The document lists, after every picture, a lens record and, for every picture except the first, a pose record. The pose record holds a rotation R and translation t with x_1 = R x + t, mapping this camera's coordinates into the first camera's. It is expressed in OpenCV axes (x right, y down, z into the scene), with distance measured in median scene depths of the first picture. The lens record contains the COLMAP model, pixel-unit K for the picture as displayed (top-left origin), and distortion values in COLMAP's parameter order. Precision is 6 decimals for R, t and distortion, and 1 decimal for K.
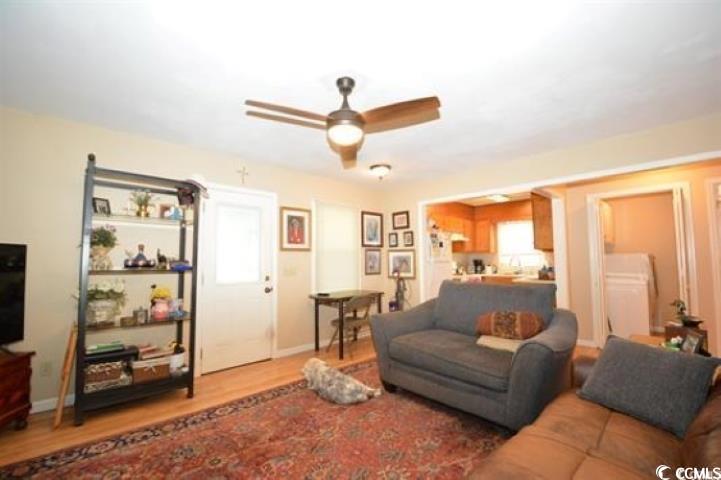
lens RADIAL K [[313.6, 0, 359.4], [0, 313.6, 244.4], [0, 0, 1]] dist [0.017879, -0.020763]
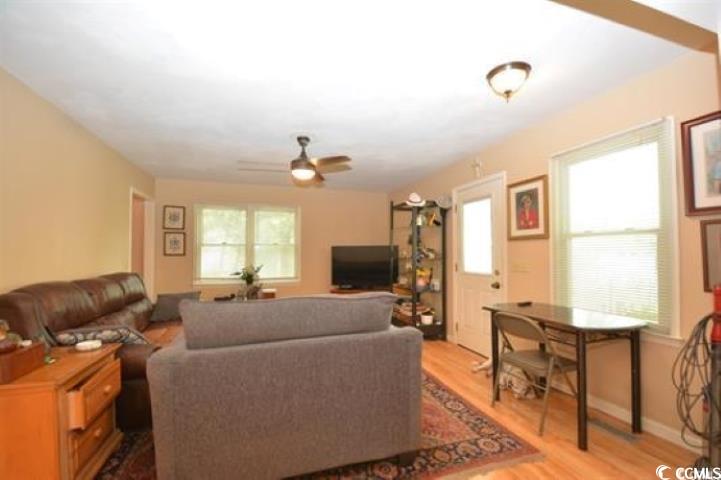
lens RADIAL K [[313.6, 0, 359.4], [0, 313.6, 244.4], [0, 0, 1]] dist [0.017879, -0.020763]
pose [[-0.438944, -0.015632, -0.898379, 0.846142], [0.056219, 0.997412, -0.044824, 0.060413], [0.896754, -0.070181, -0.436929, 1.315735]]
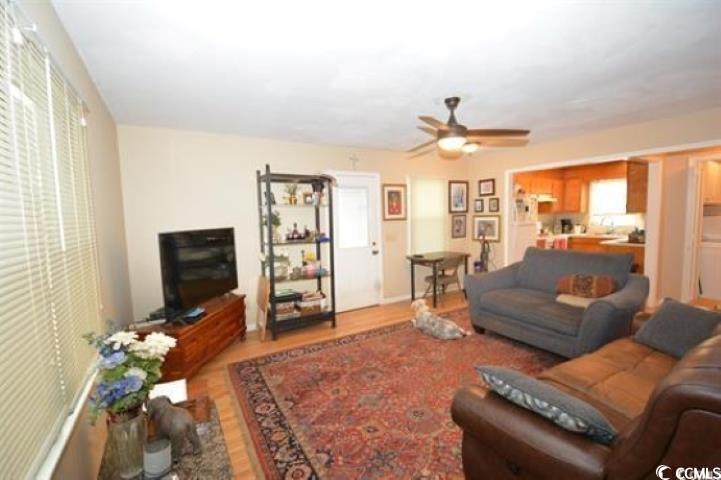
lens RADIAL K [[313.6, 0, 359.4], [0, 313.6, 244.4], [0, 0, 1]] dist [0.017879, -0.020763]
pose [[0.974350, 0.000294, -0.225039, -0.085895], [0.033232, 0.988848, 0.145175, -0.091719], [0.222572, -0.148930, 0.963474, -0.283996]]
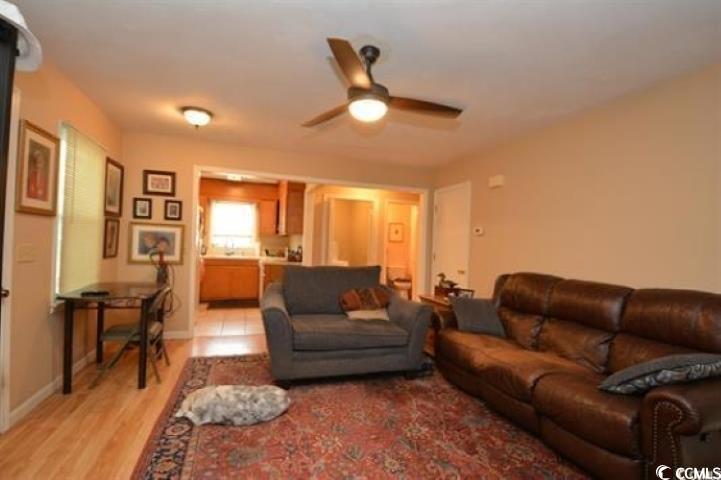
lens RADIAL K [[346.7, 0, 359.1], [0, 346.7, 245.2], [0, 0, 1]] dist [0.020643, -0.031198]
pose [[0.423433, 0.027196, 0.905519, -0.659127], [-0.090355, 0.995833, 0.012343, 0.025071], [-0.901410, -0.087045, 0.424126, 0.388656]]
